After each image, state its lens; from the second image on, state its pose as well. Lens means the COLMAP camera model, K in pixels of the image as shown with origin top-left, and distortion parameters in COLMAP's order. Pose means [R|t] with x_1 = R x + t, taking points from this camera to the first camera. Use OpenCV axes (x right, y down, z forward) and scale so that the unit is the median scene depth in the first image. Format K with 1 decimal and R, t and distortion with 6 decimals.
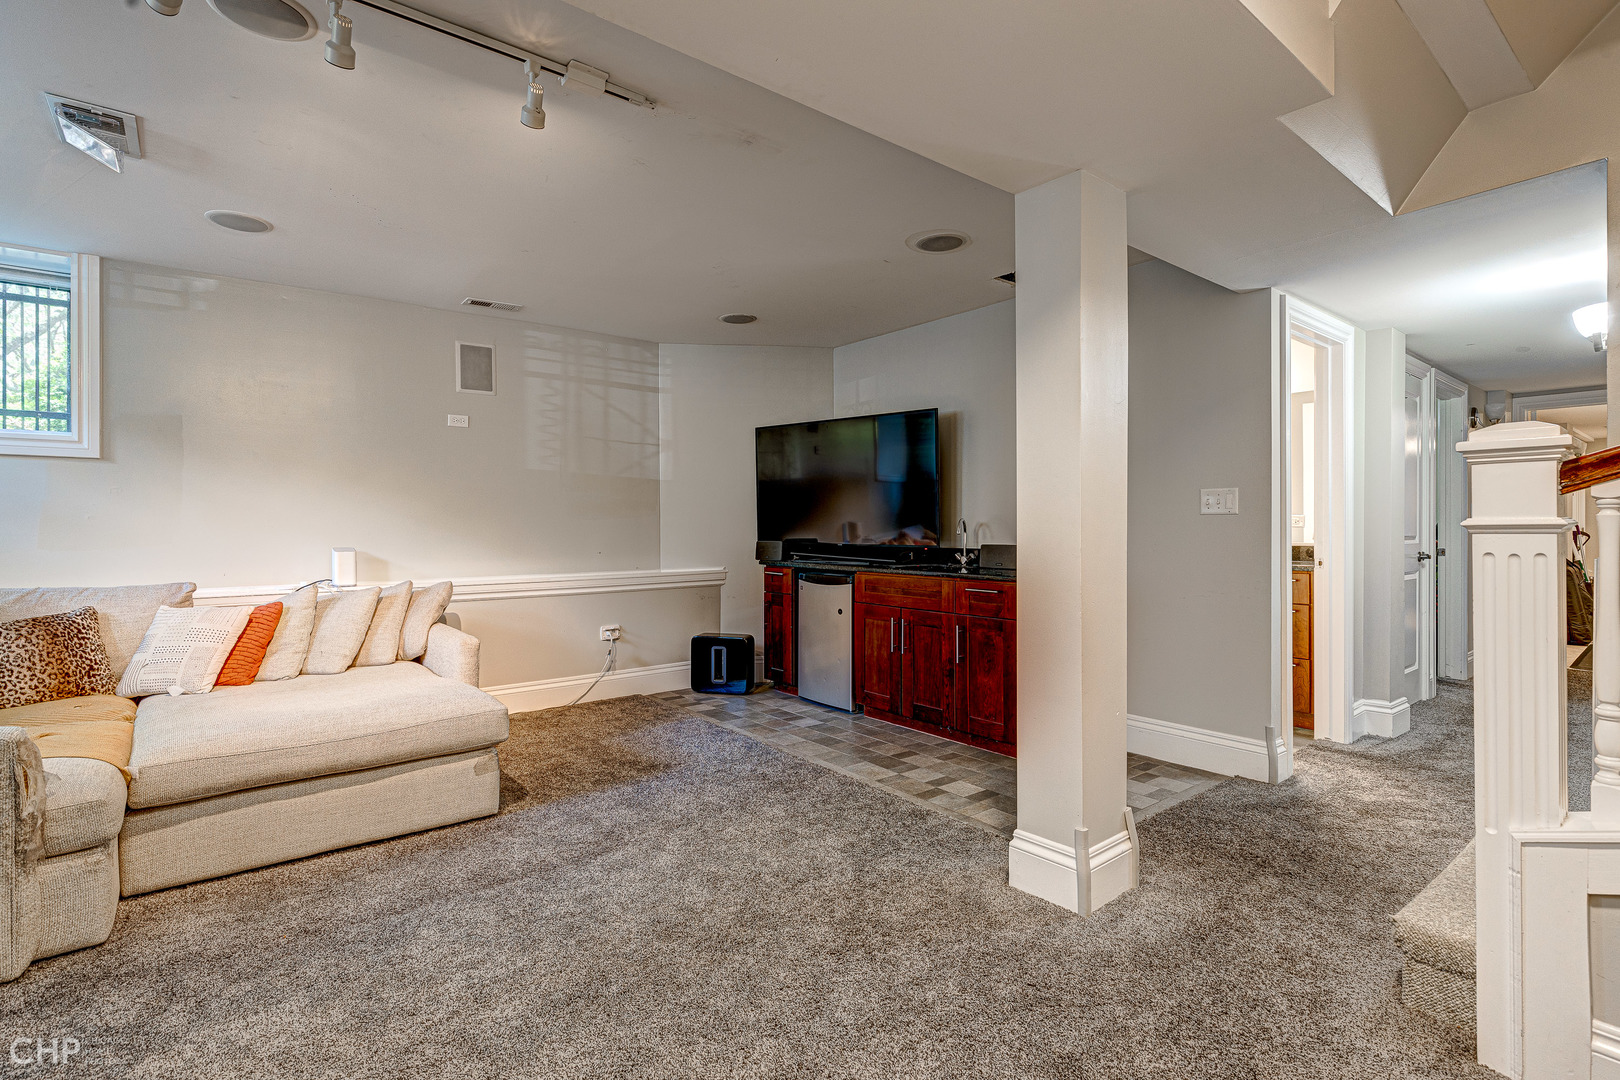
lens RADIAL K [[755.3, 0, 811.1], [0, 755.3, 531.3], [0, 0, 1]] dist [-0.004651, 0.000927]
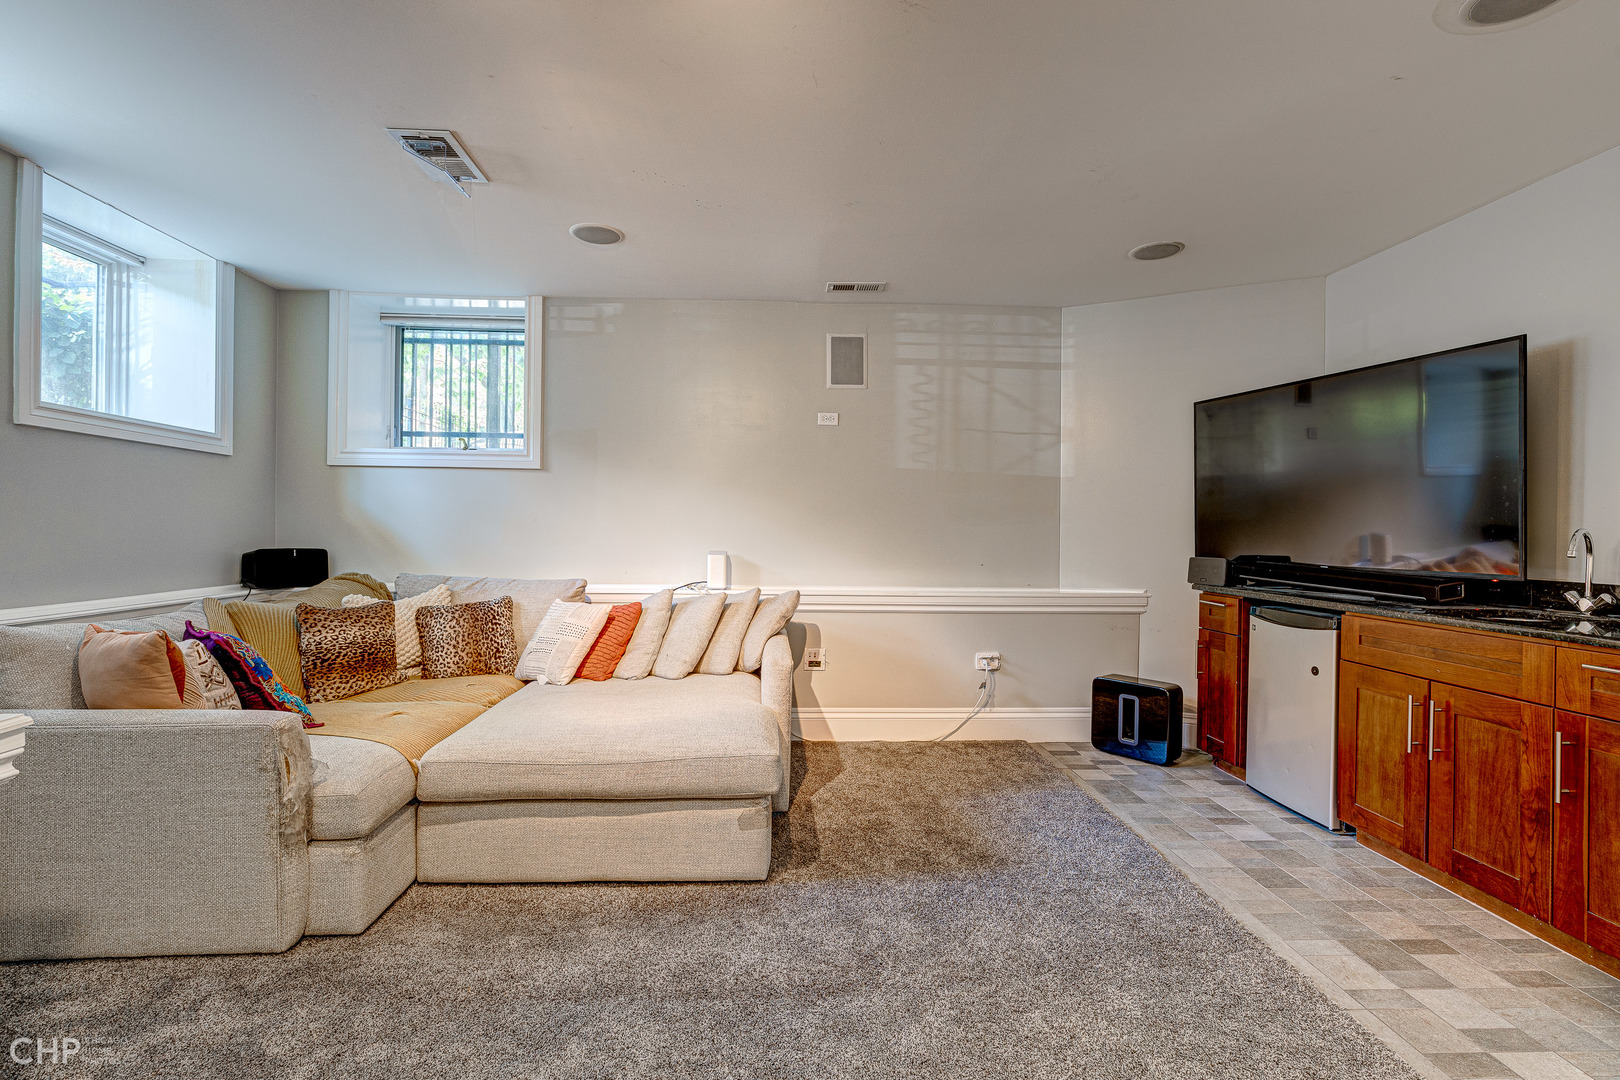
lens RADIAL K [[755.3, 0, 803.5], [0, 755.3, 535.1], [0, 0, 1]] dist [-0.004651, 0.000927]
pose [[0.812536, 0.015949, -0.582693, 0.069914], [-0.018982, 0.999819, 0.000897, -0.002948], [0.582602, 0.010332, 0.812692, 0.268894]]
